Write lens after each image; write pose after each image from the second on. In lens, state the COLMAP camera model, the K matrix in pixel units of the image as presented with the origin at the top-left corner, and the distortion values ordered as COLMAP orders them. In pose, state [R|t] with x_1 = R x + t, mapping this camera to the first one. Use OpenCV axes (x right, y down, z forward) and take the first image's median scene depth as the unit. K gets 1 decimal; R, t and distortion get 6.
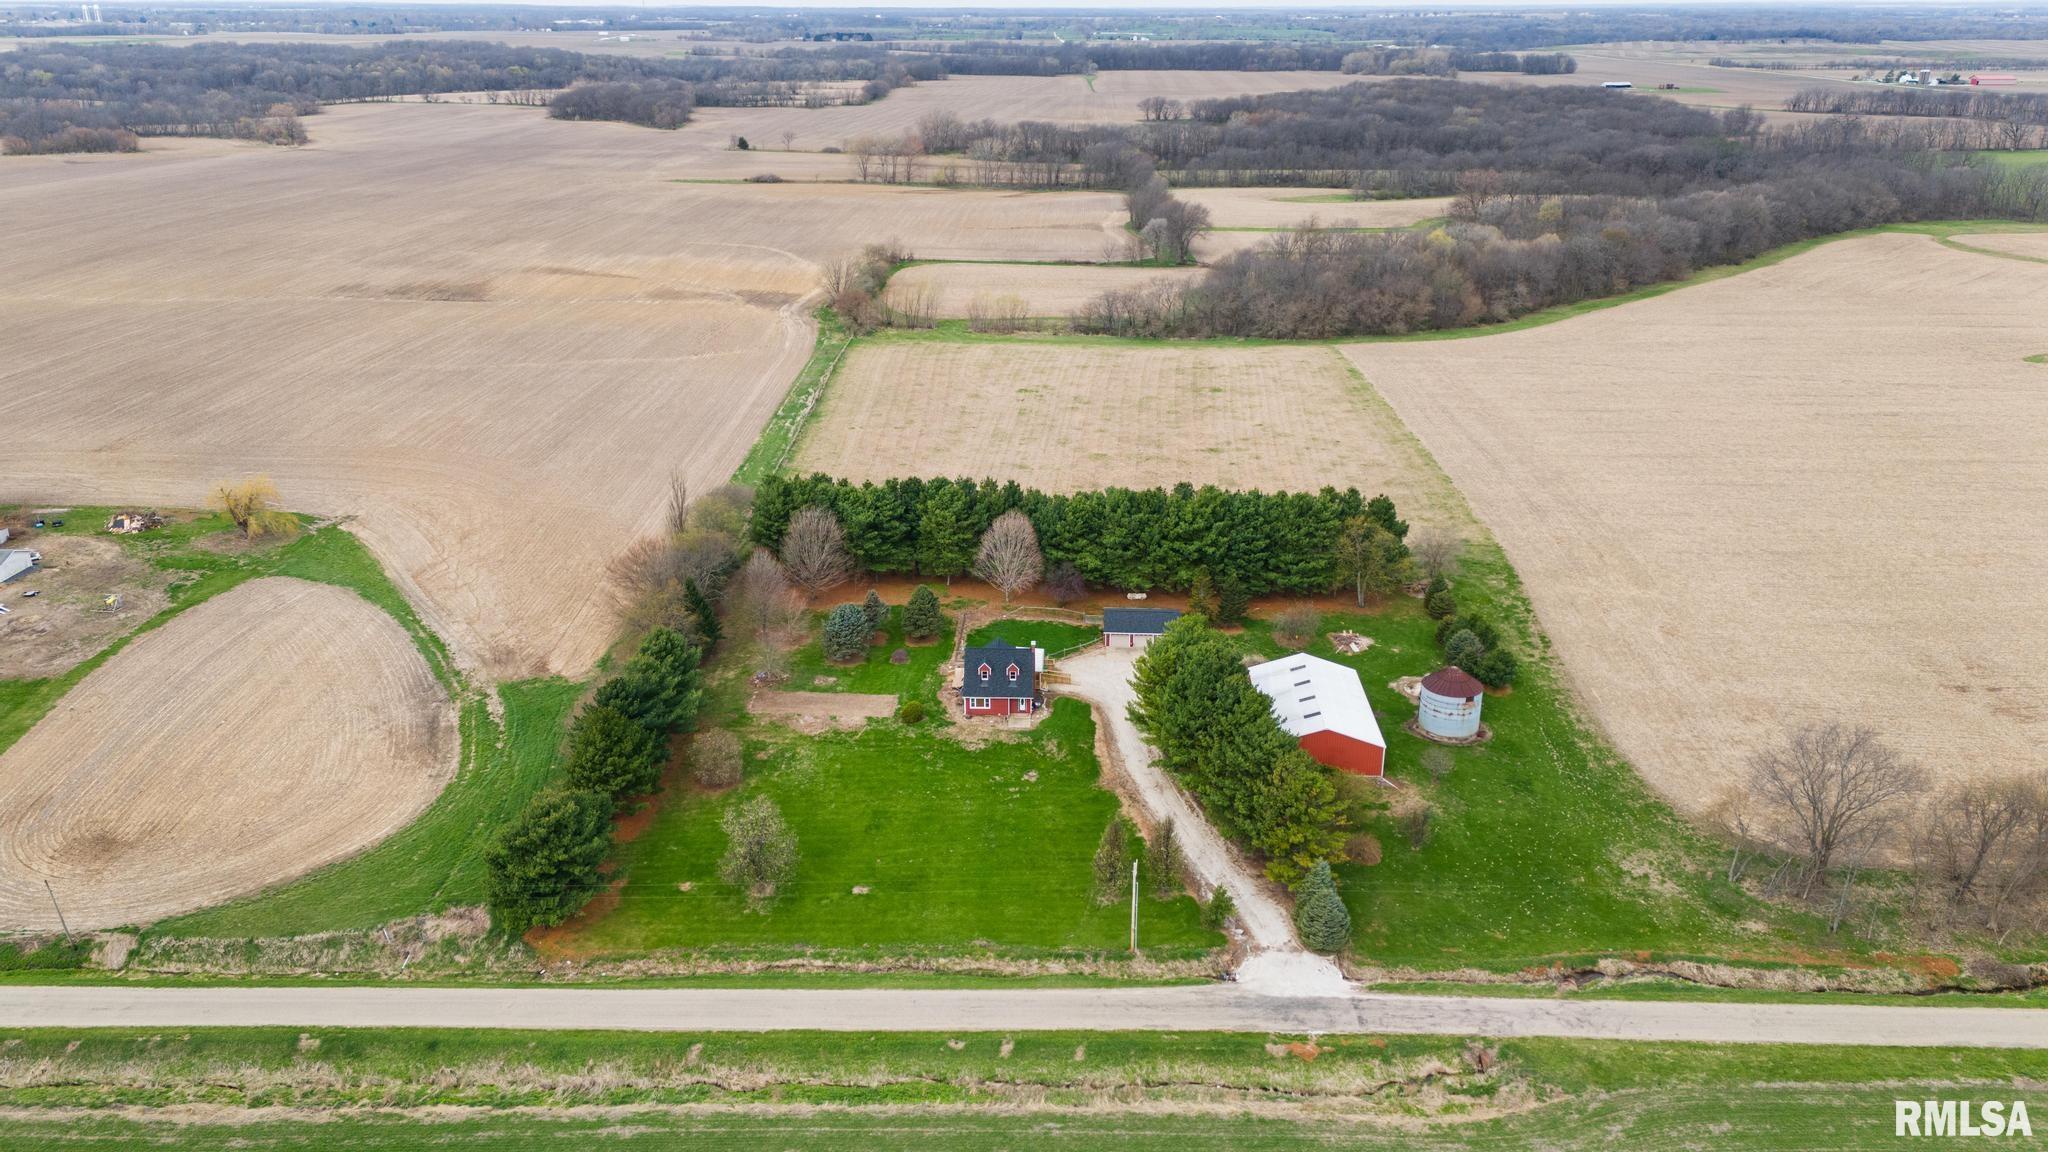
lens RADIAL K [[1517.5, 0, 1024.0], [0, 1517.5, 576.0], [0, 0, 1]] dist [0.080830, -0.071293]
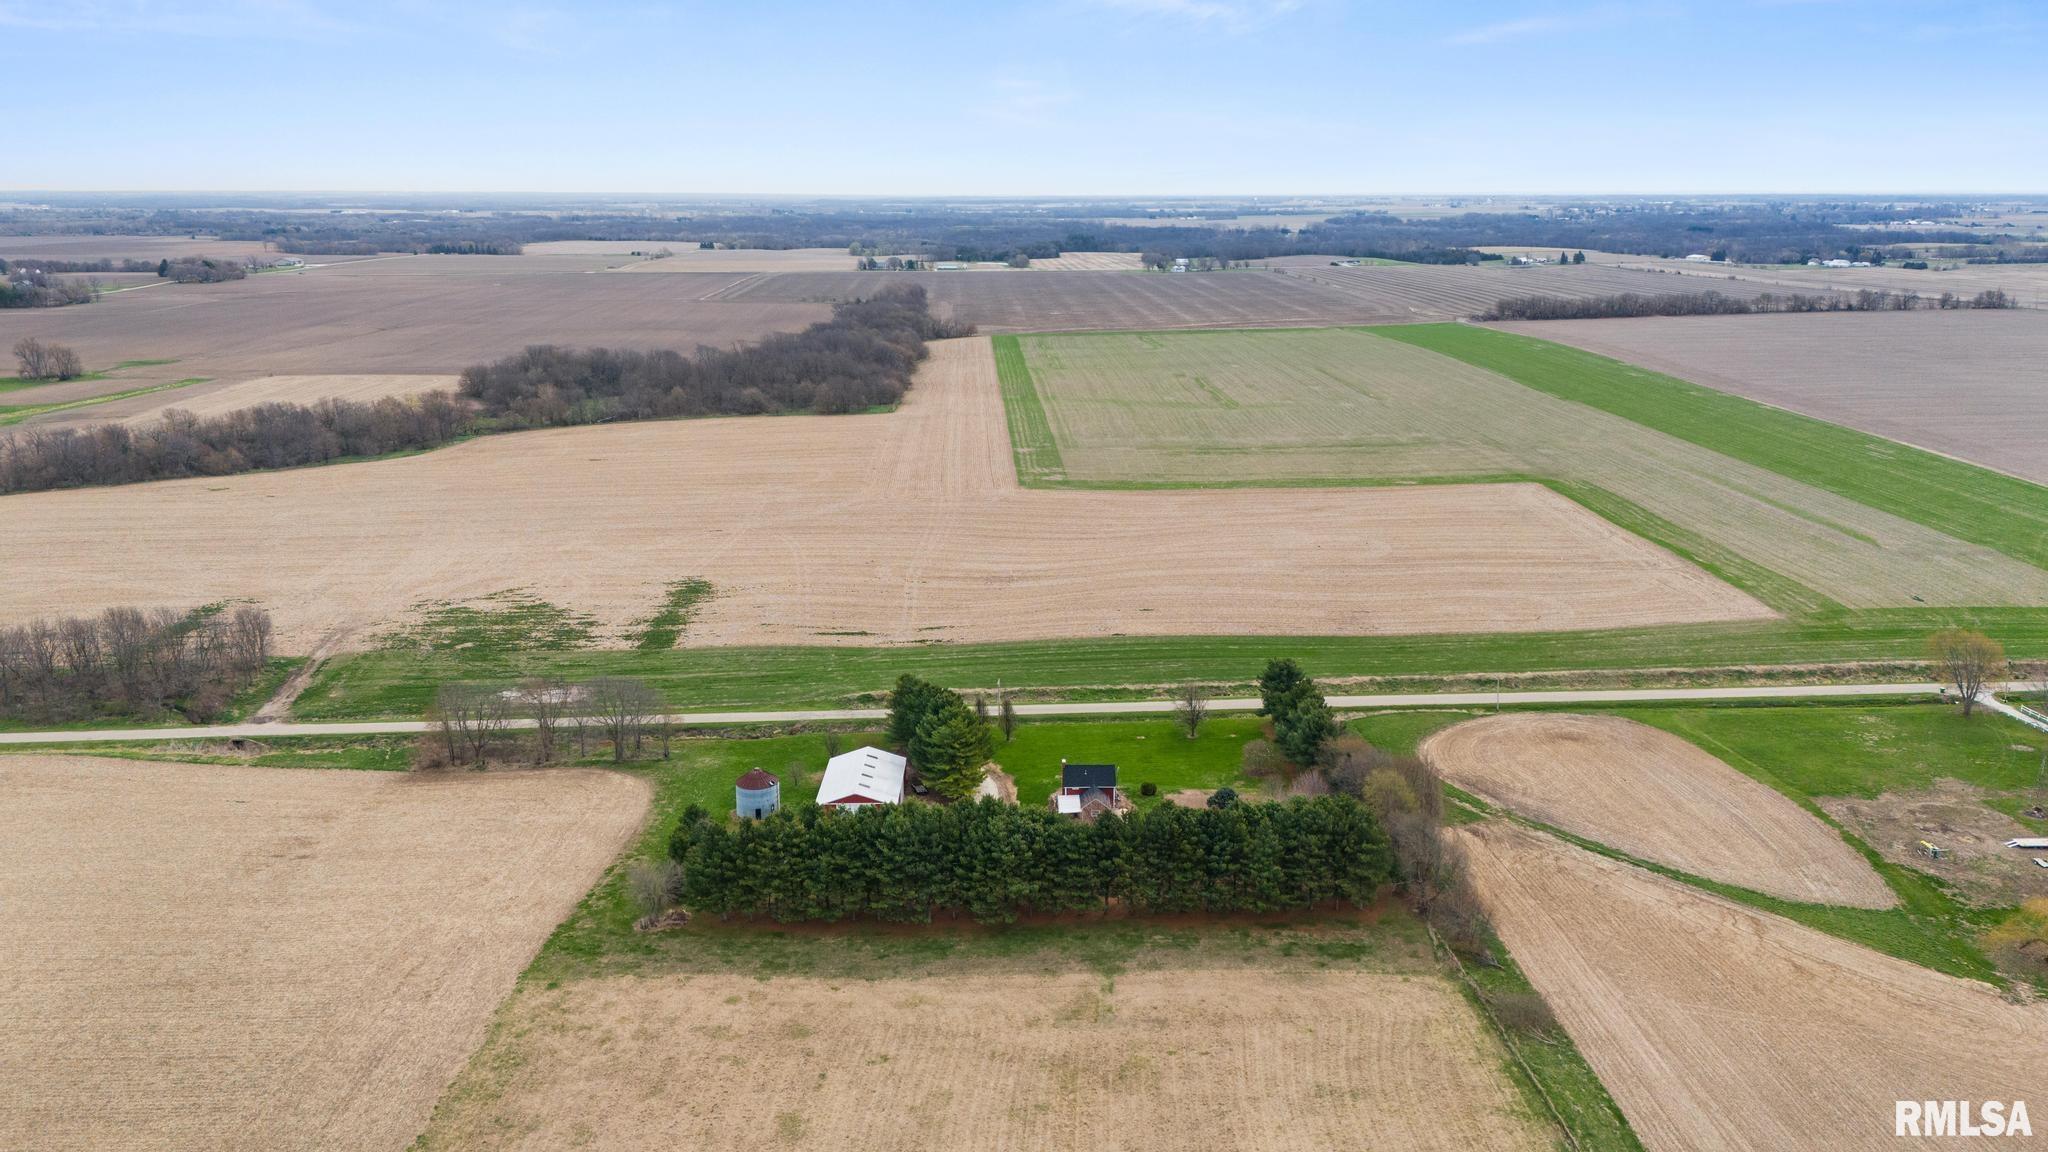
lens RADIAL K [[1496.4, 0, 1008.8], [0, 1496.4, 578.4], [0, 0, 1]] dist [0.112045, -0.134934]
pose [[-0.999316, 0.009688, -0.035699, 0.125078], [-0.012671, 0.817042, 0.576438, -1.054610], [0.034752, 0.576496, -0.816360, 2.464265]]
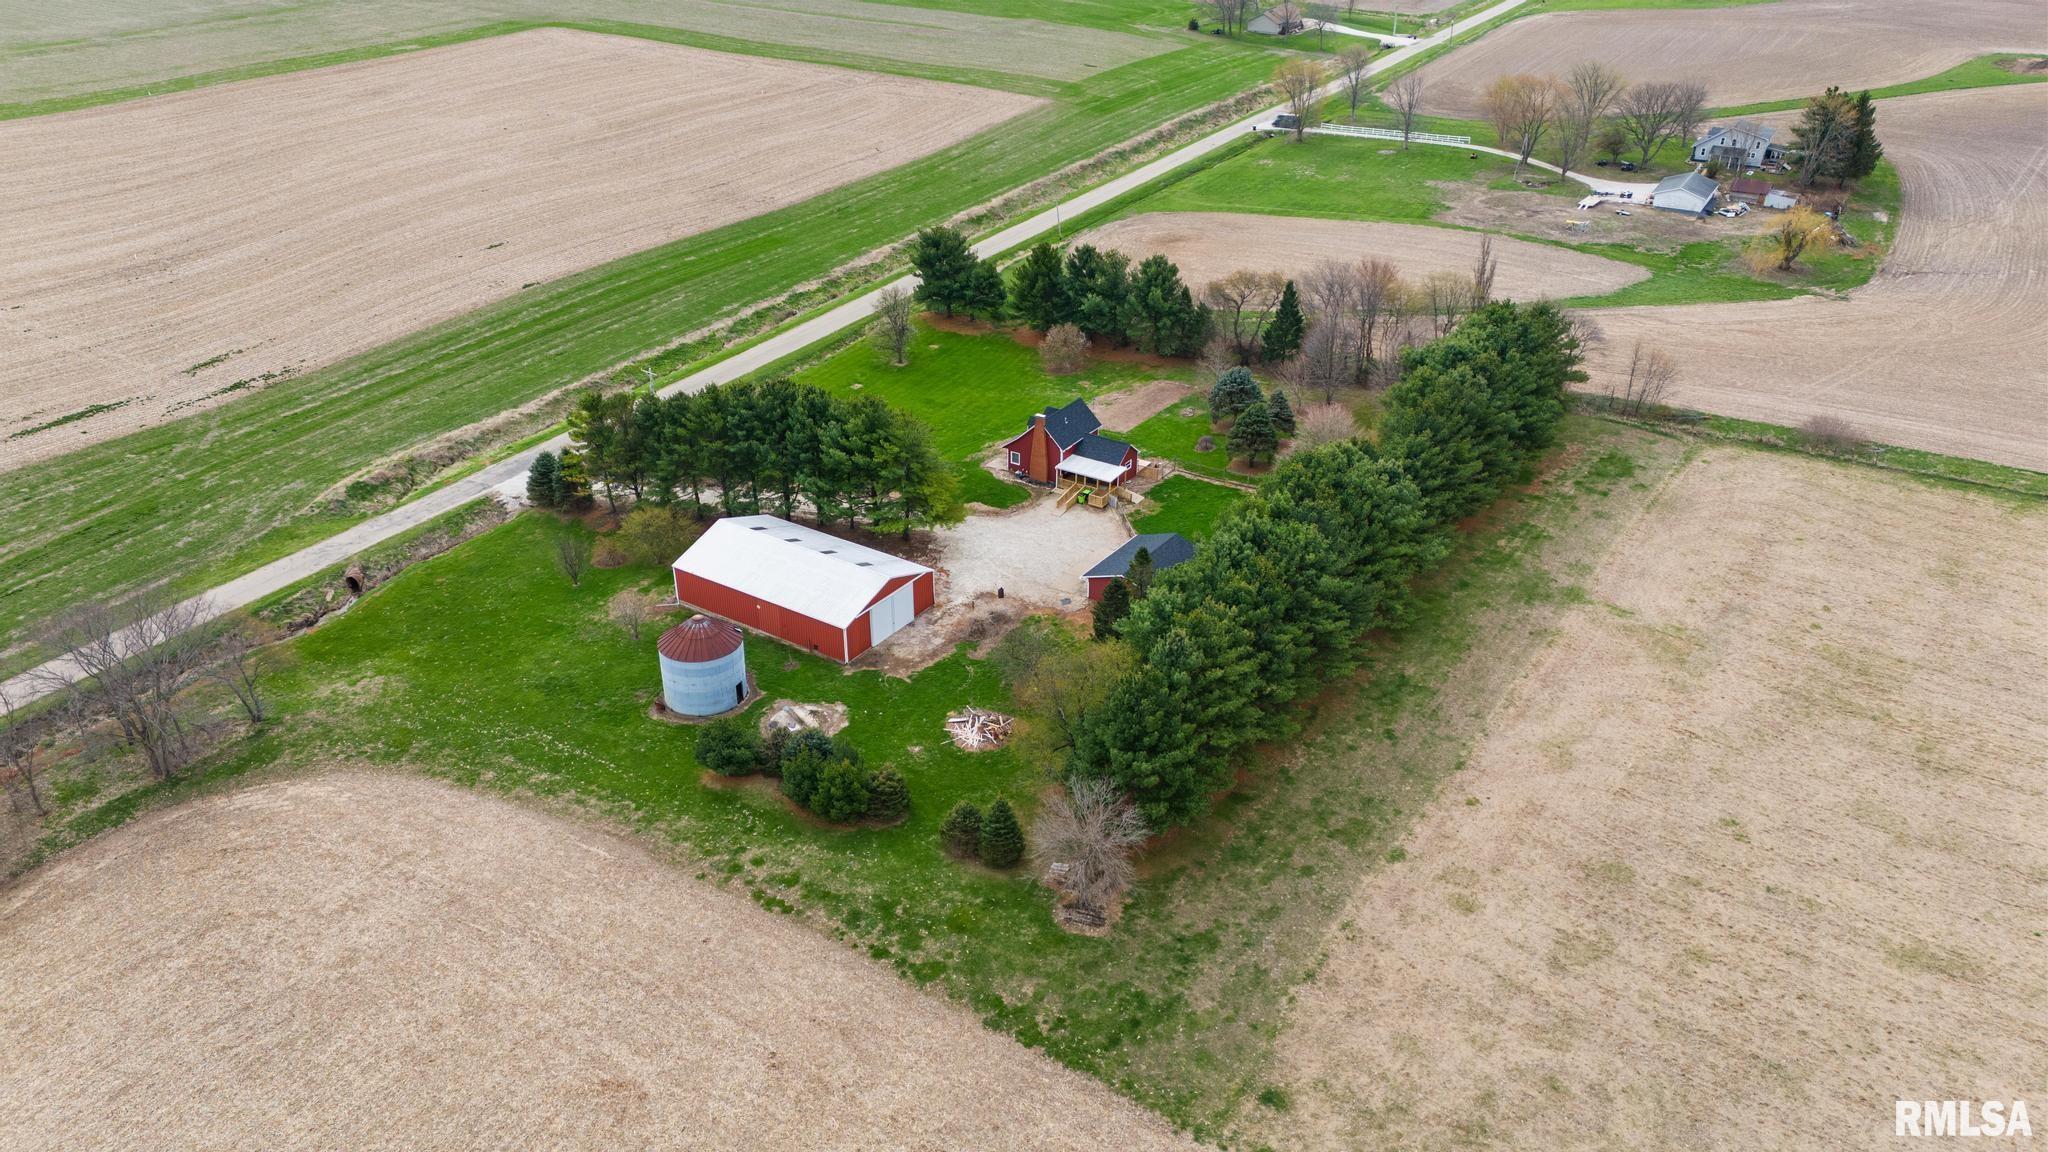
lens RADIAL K [[1496.4, 0, 1008.8], [0, 1496.4, 578.4], [0, 0, 1]] dist [0.112045, -0.134934]
pose [[-0.526175, 0.400274, -0.750280, 0.875857], [-0.308533, 0.732313, 0.607063, -0.505868], [0.792431, 0.550908, -0.261827, 1.570554]]
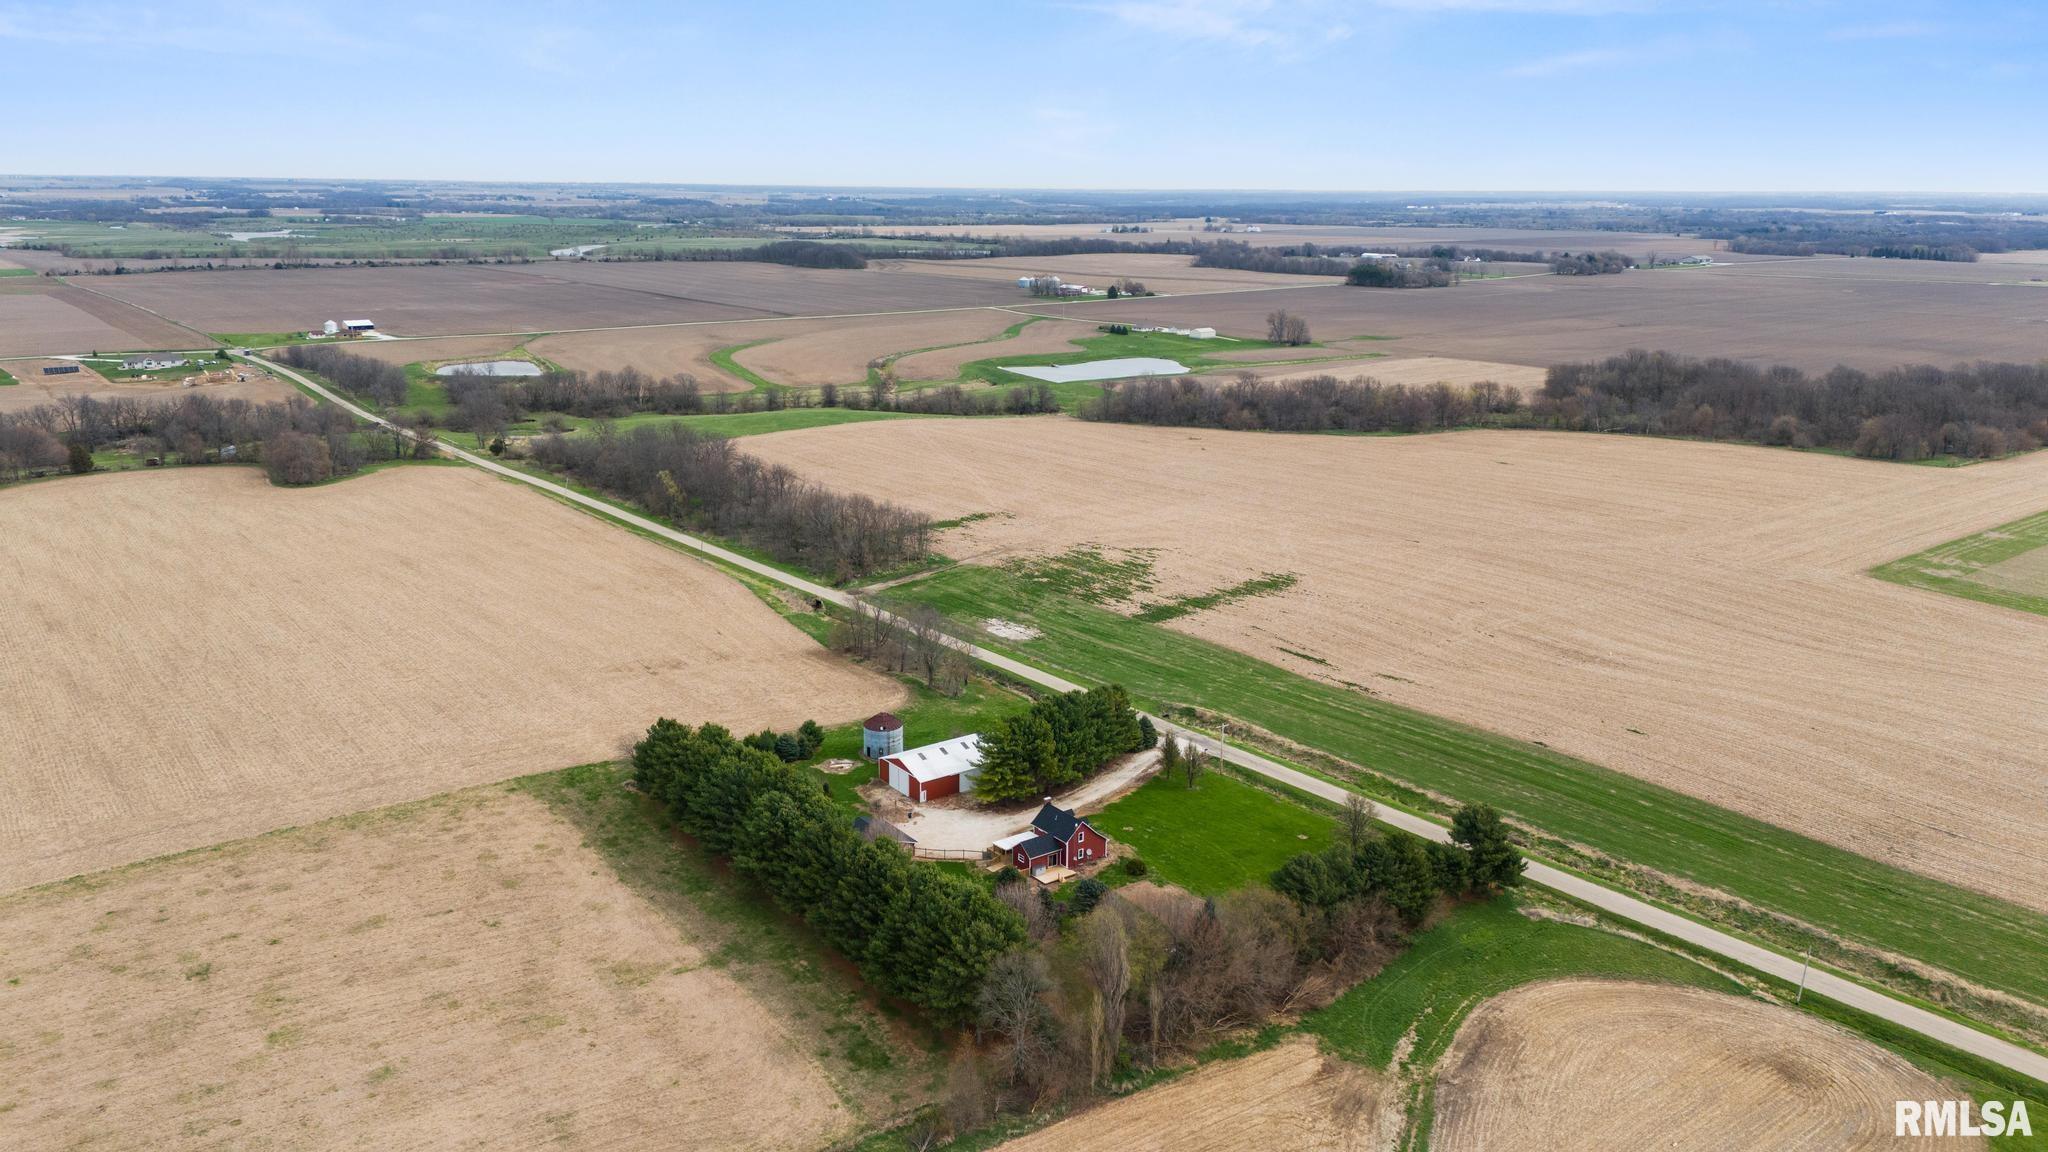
lens RADIAL K [[1463.2, 0, 1035.3], [0, 1463.2, 576.5], [0, 0, 1]] dist [0.104907, -0.125667]
pose [[-0.629682, -0.207434, 0.748647, -1.050097], [0.265219, 0.848388, 0.458144, -0.819892], [-0.730178, 0.487040, -0.479199, 1.852374]]
